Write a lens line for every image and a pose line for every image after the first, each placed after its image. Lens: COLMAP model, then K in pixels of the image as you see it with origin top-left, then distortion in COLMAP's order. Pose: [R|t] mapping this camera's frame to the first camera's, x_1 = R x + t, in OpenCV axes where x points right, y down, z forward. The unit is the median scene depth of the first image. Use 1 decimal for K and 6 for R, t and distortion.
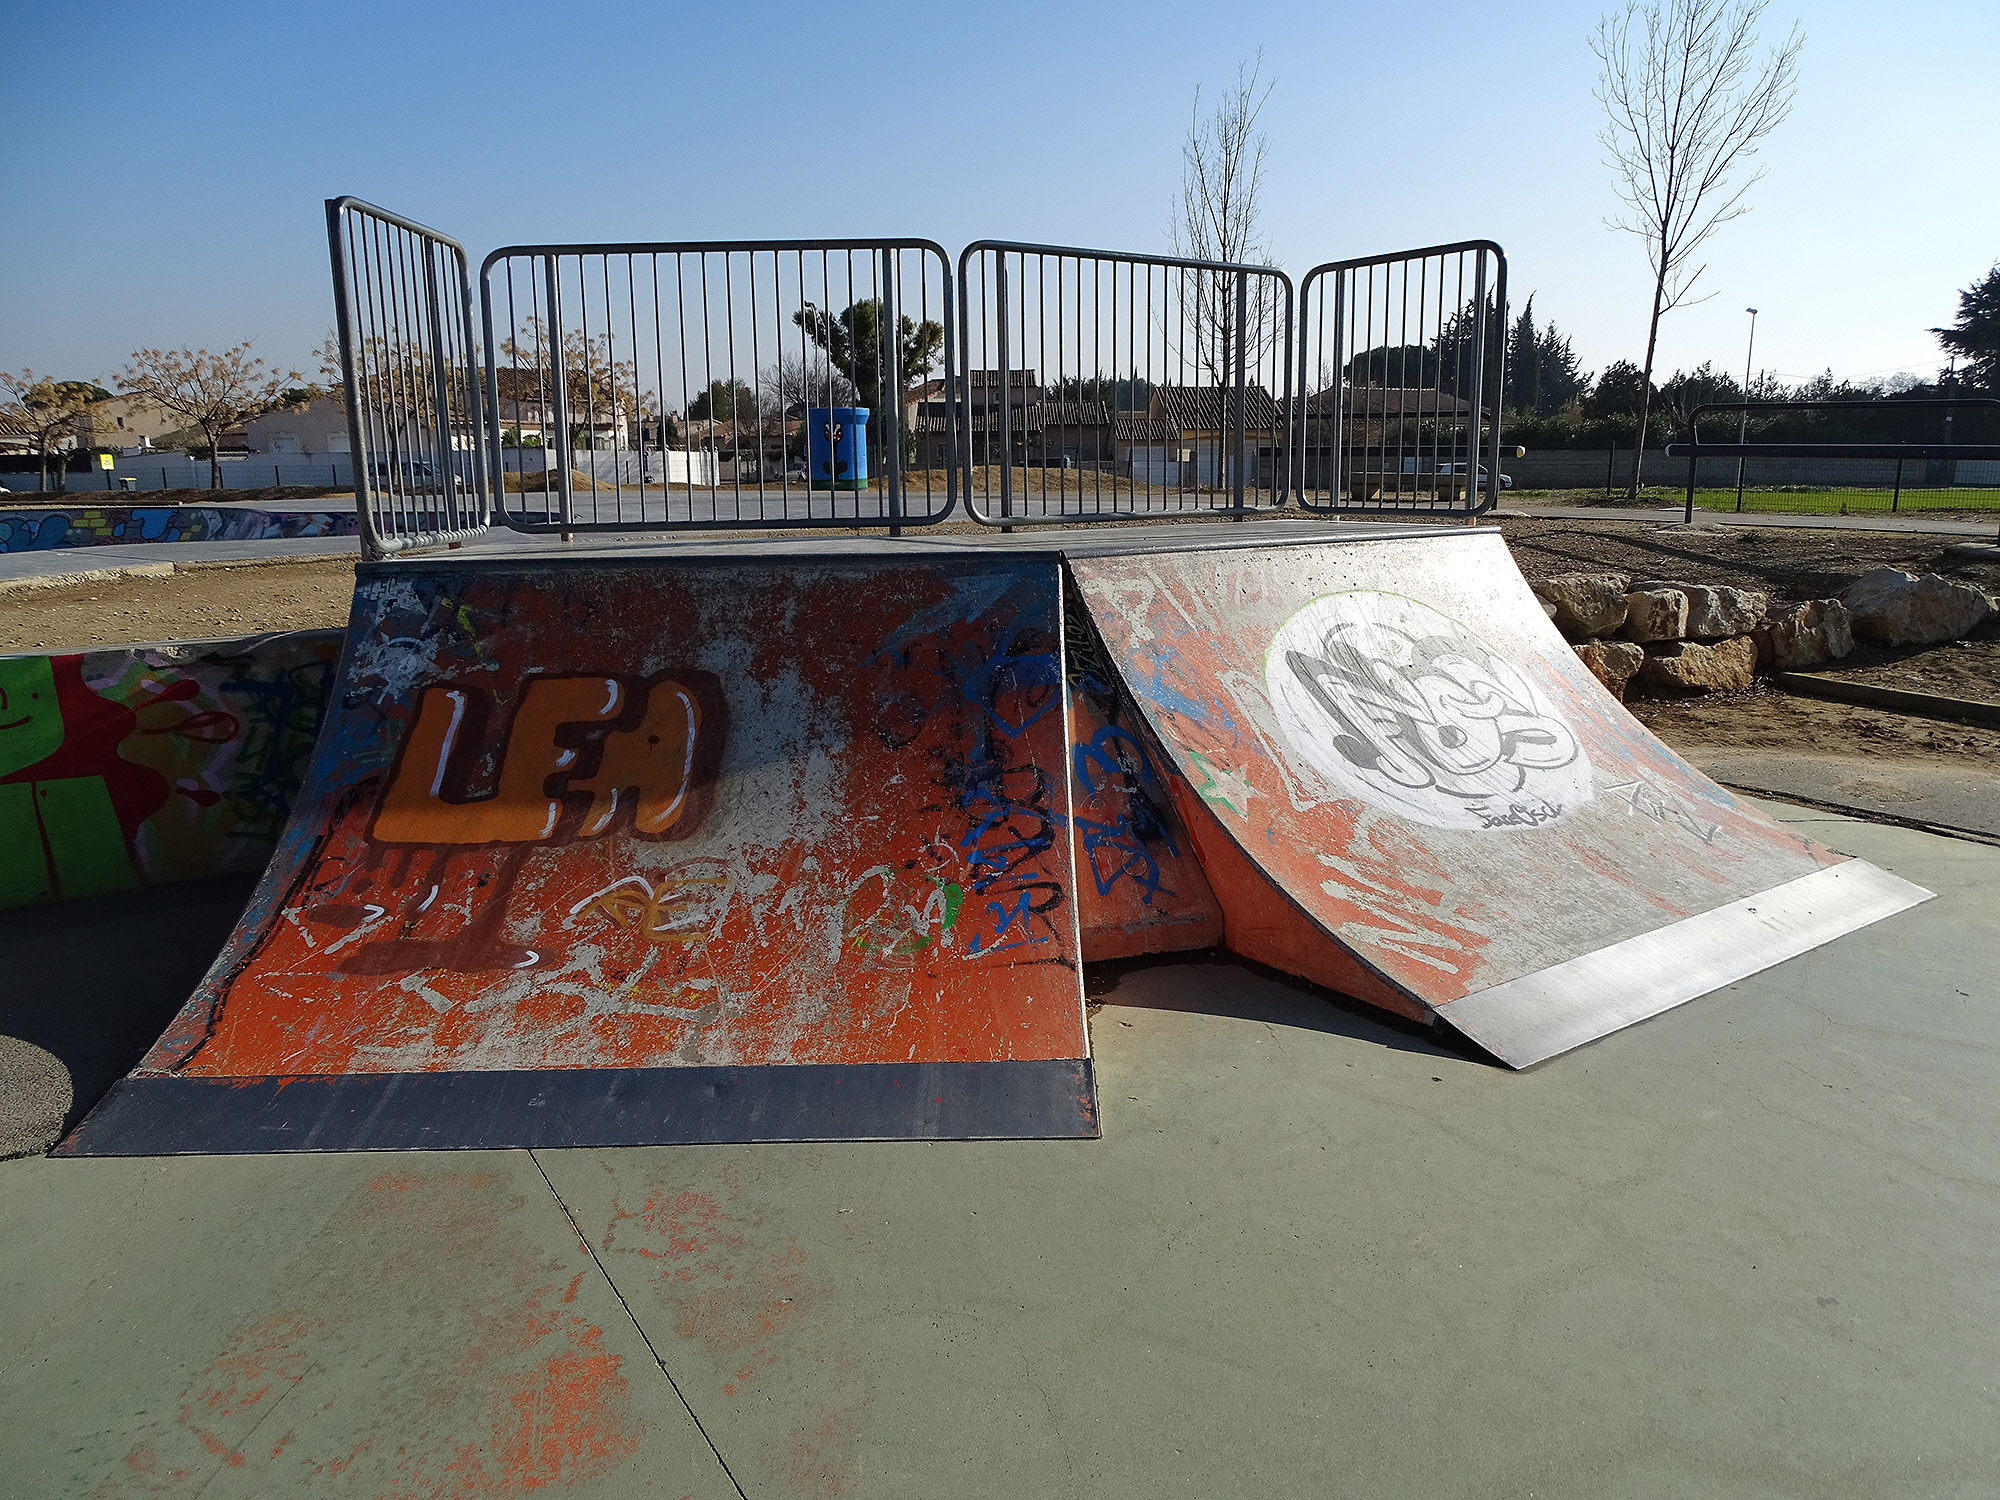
lens RADIAL K [[1381.8, 0, 992.8], [0, 1381.8, 765.7], [0, 0, 1]] dist [-0.010477, -0.003616]
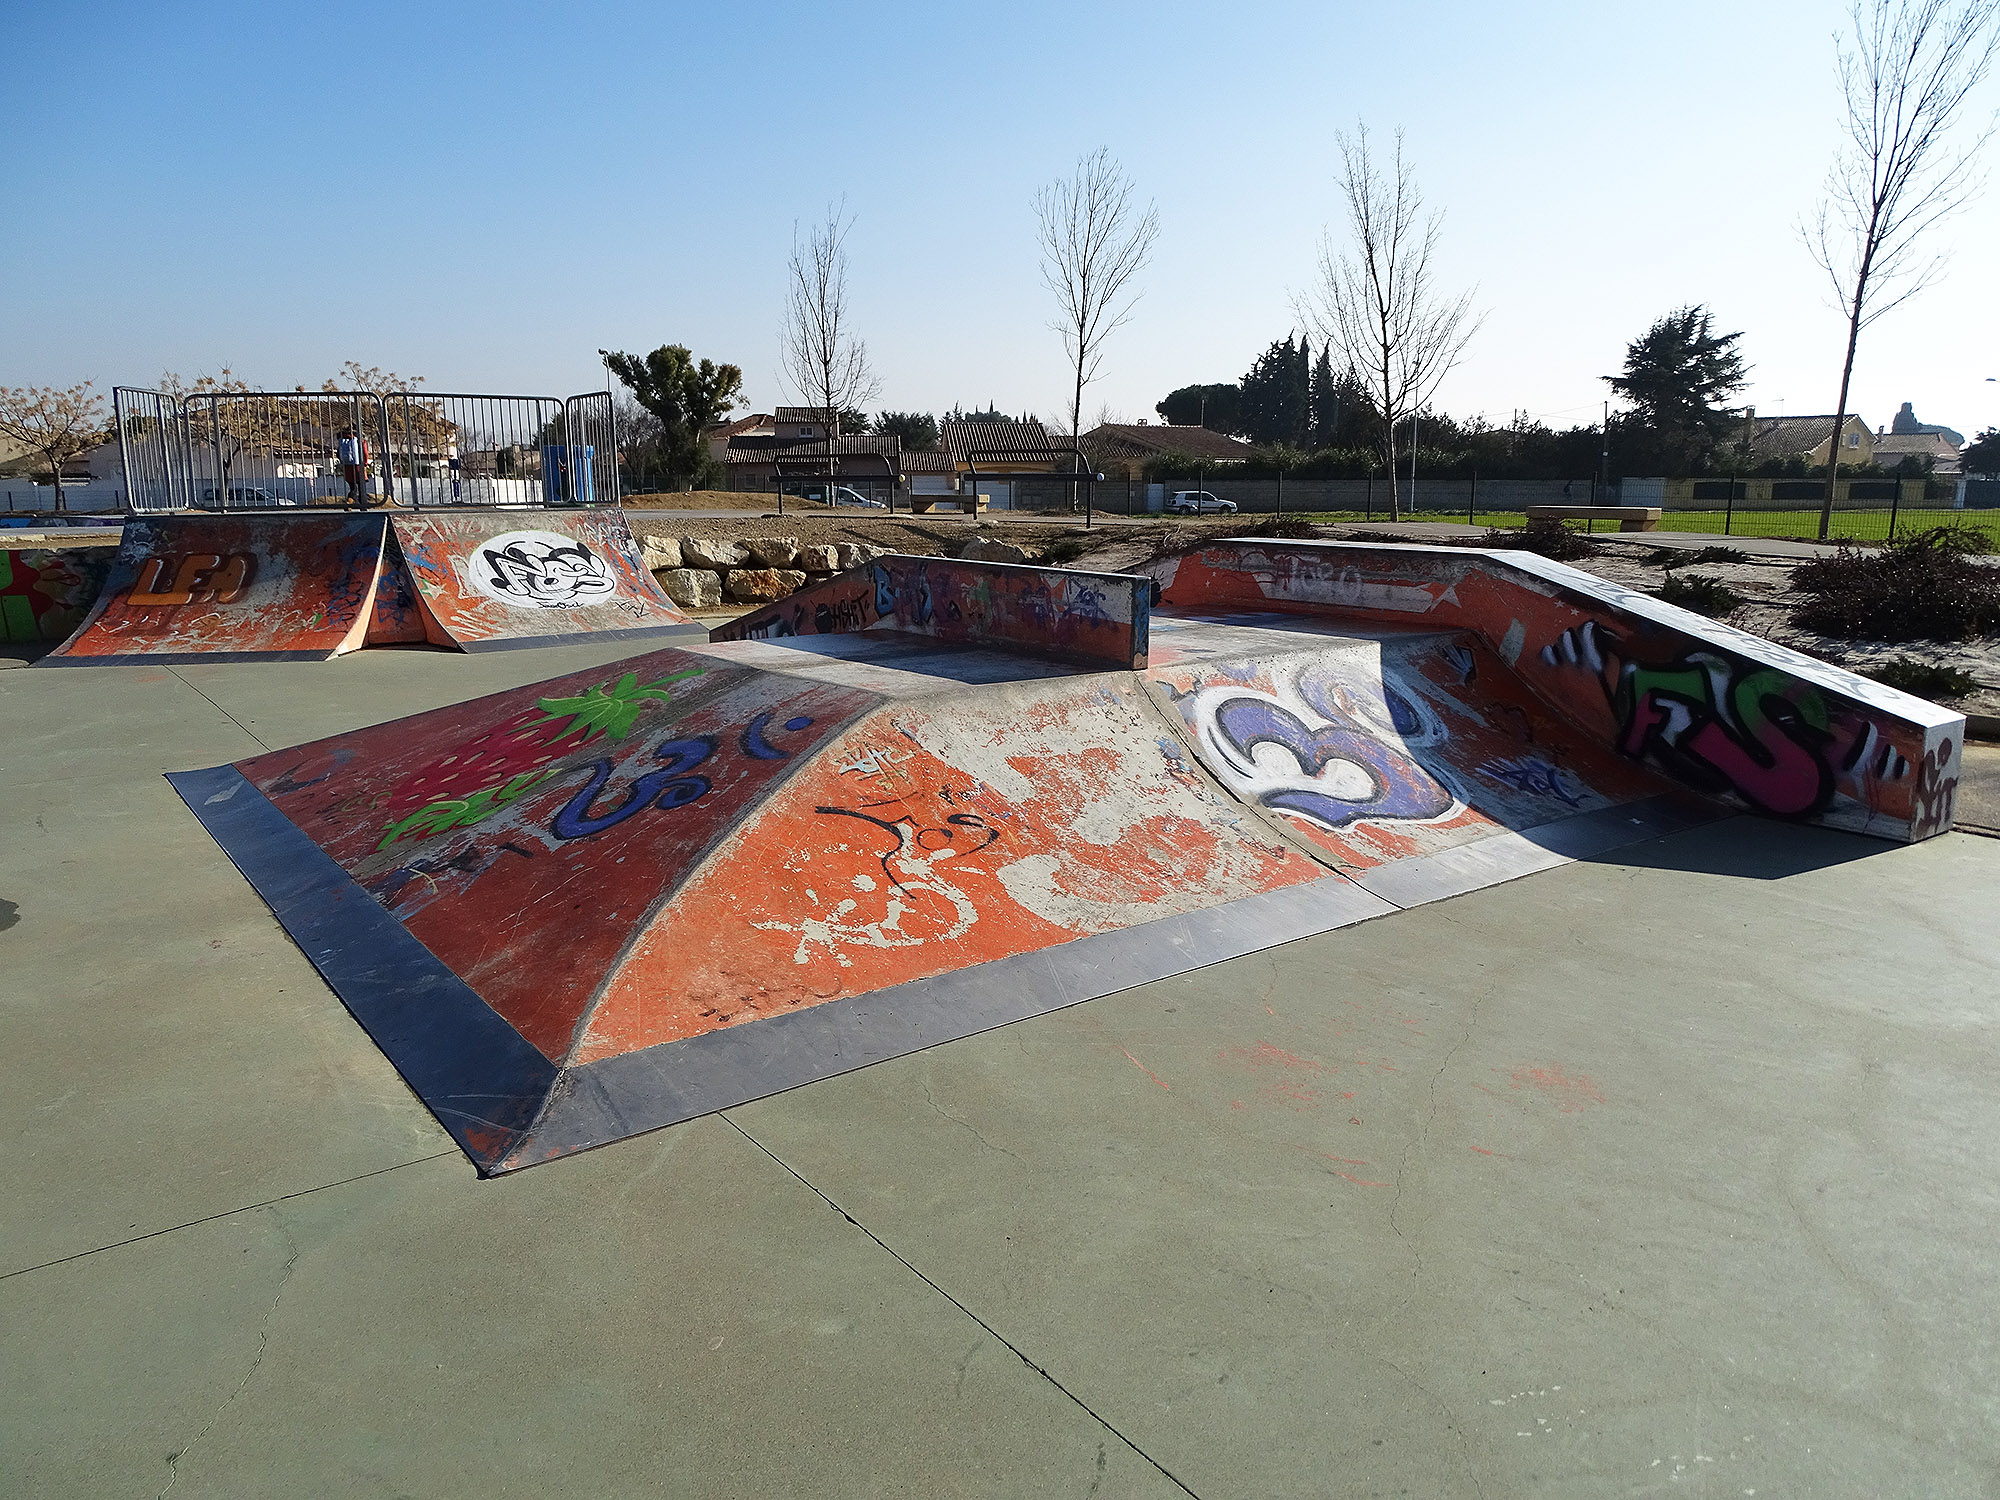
lens RADIAL K [[1381.8, 0, 998.5], [0, 1381.8, 763.4], [0, 0, 1]] dist [-0.010477, -0.003616]
pose [[0.996096, -0.014892, 0.087014, 0.554652], [0.016805, 0.999632, -0.021298, 0.233974], [-0.086665, 0.022677, 0.995979, -1.010016]]
